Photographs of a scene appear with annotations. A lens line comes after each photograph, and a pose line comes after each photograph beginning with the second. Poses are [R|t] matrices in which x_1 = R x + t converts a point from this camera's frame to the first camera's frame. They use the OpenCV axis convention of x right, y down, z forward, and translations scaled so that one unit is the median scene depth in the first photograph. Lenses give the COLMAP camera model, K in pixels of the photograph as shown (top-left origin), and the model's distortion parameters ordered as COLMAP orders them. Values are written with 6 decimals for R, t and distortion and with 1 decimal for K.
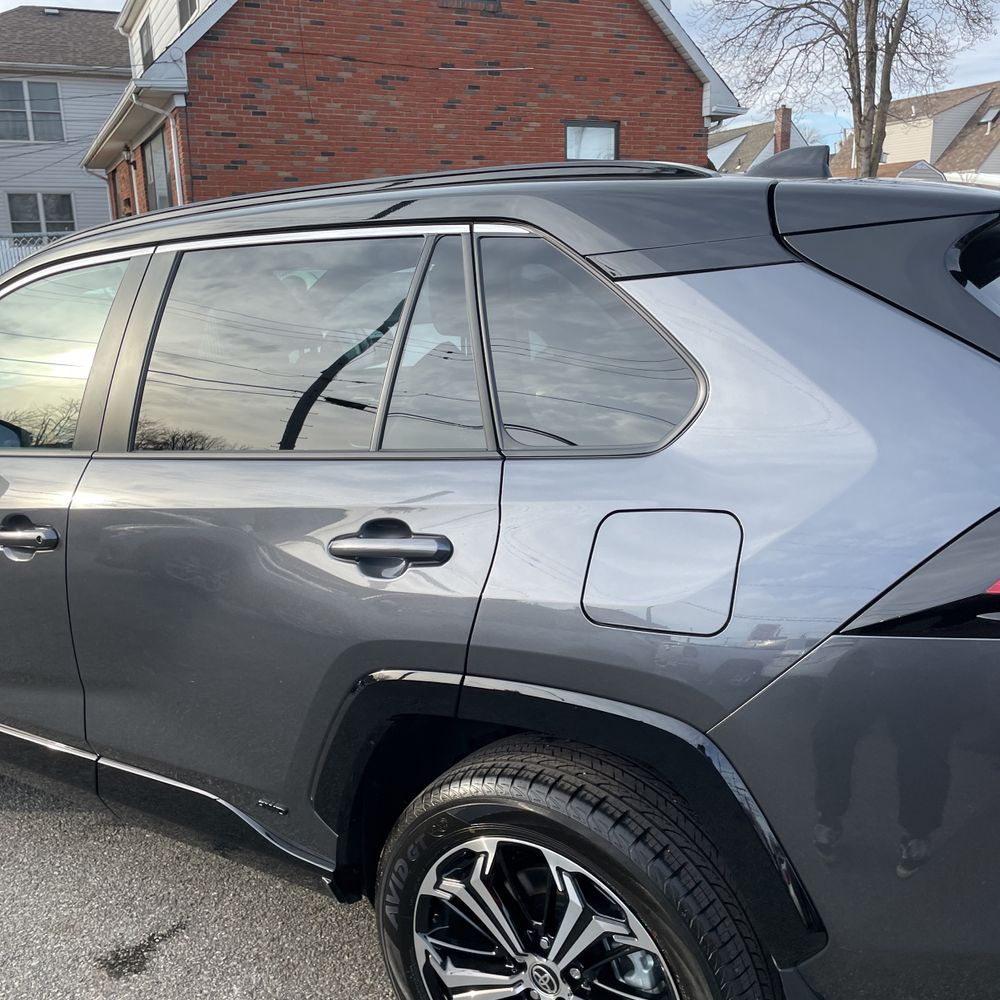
lens RADIAL K [[1029.7, 0, 496.3], [0, 1029.7, 503.8], [0, 0, 1]] dist [0.018003, 0.000000]
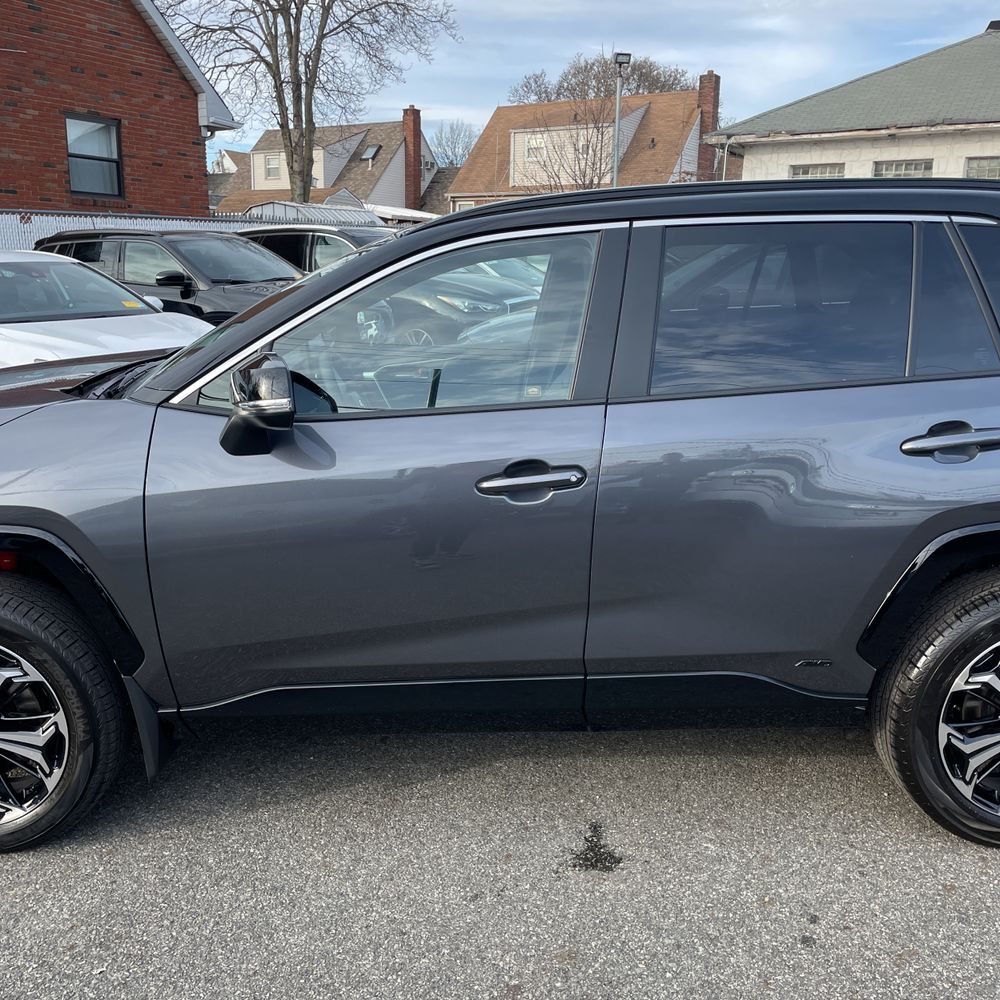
lens RADIAL K [[1029.7, 0, 483.0], [0, 1029.7, 492.7], [0, 0, 1]] dist [0.018003, 0.000000]
pose [[0.830380, -0.077659, 0.551759, -0.172842], [0.091087, 0.995838, 0.003079, 0.006123], [-0.549702, 0.047701, 0.833998, 0.021499]]
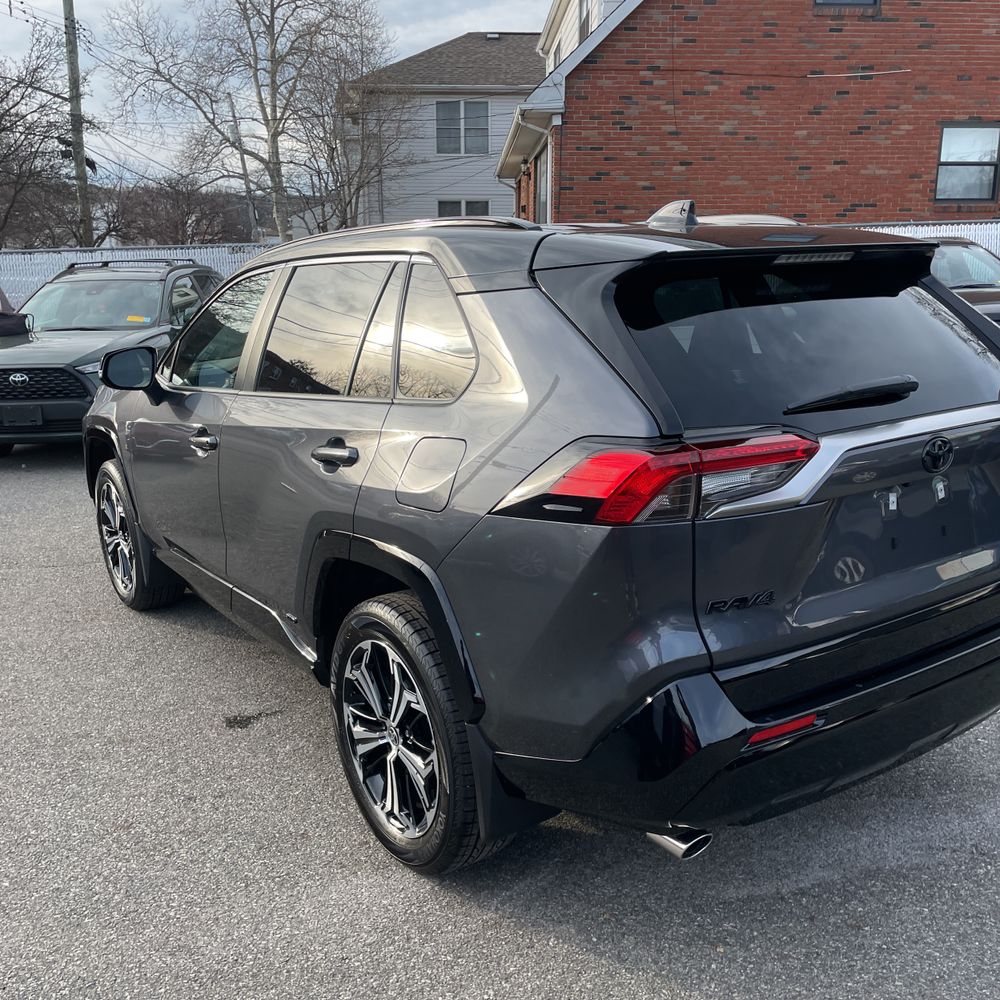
lens RADIAL K [[1029.7, 0, 503.2], [0, 1029.7, 506.6], [0, 0, 1]] dist [0.018003, 0.000000]
pose [[0.922776, 0.104309, -0.370949, 0.089340], [-0.103185, 0.994398, 0.022936, 0.007014], [0.371264, 0.017111, 0.928370, -0.048507]]
